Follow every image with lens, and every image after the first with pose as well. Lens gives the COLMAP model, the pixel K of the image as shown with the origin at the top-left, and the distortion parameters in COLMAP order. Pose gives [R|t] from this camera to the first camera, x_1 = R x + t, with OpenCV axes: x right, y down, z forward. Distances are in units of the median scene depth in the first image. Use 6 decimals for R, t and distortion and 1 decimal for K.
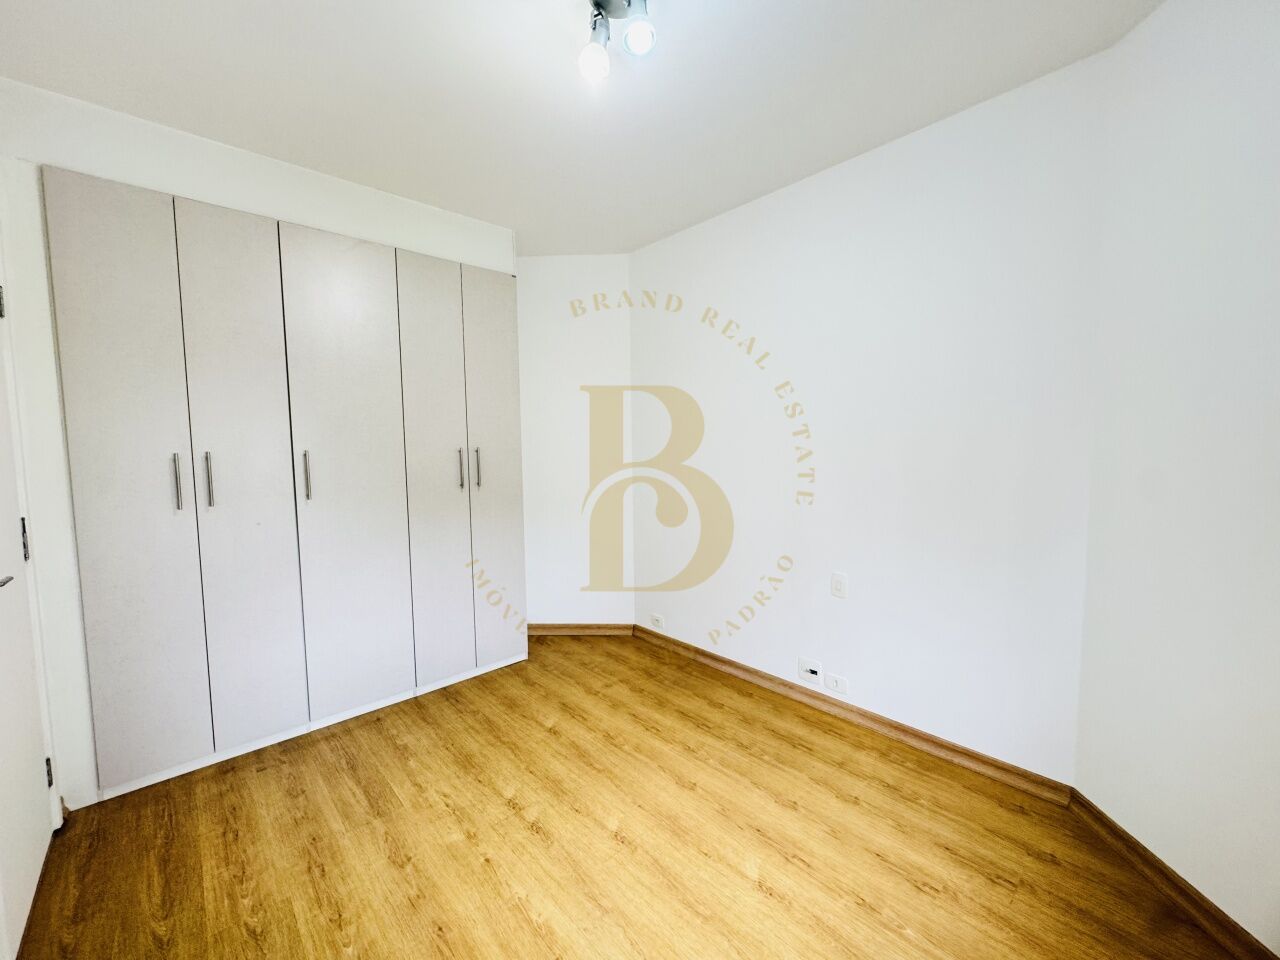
lens RADIAL K [[512.9, 0, 640.2], [0, 512.9, 481.0], [0, 0, 1]] dist [-0.006902, 0.001359]
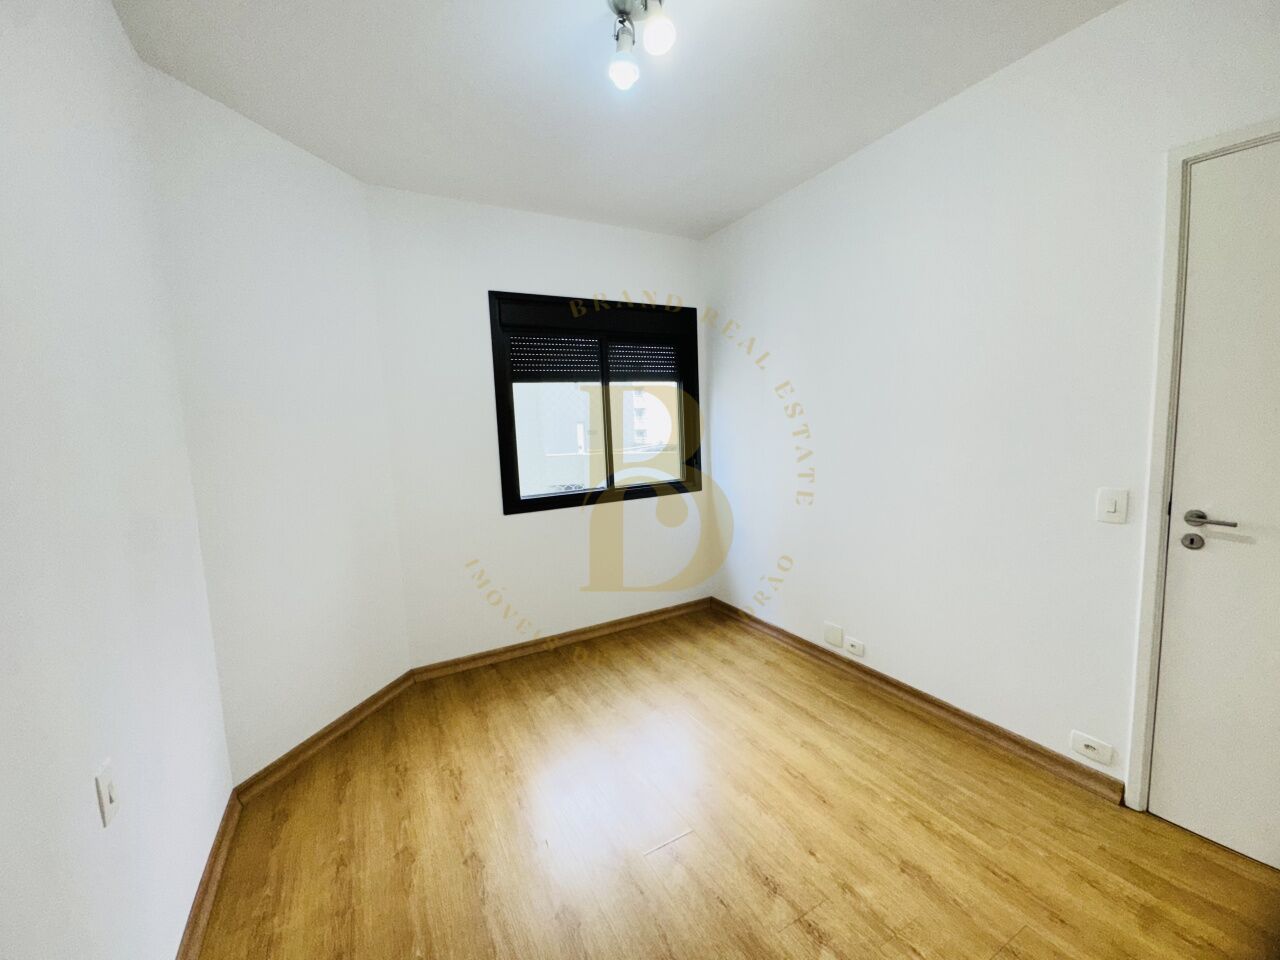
lens RADIAL K [[512.9, 0, 639.4], [0, 512.9, 480.2], [0, 0, 1]] dist [-0.006902, 0.001359]
pose [[-0.970441, 0.031311, 0.239299, -0.221983], [0.074946, 0.981624, 0.175491, -0.137043], [-0.229407, 0.188238, -0.954955, 1.761030]]
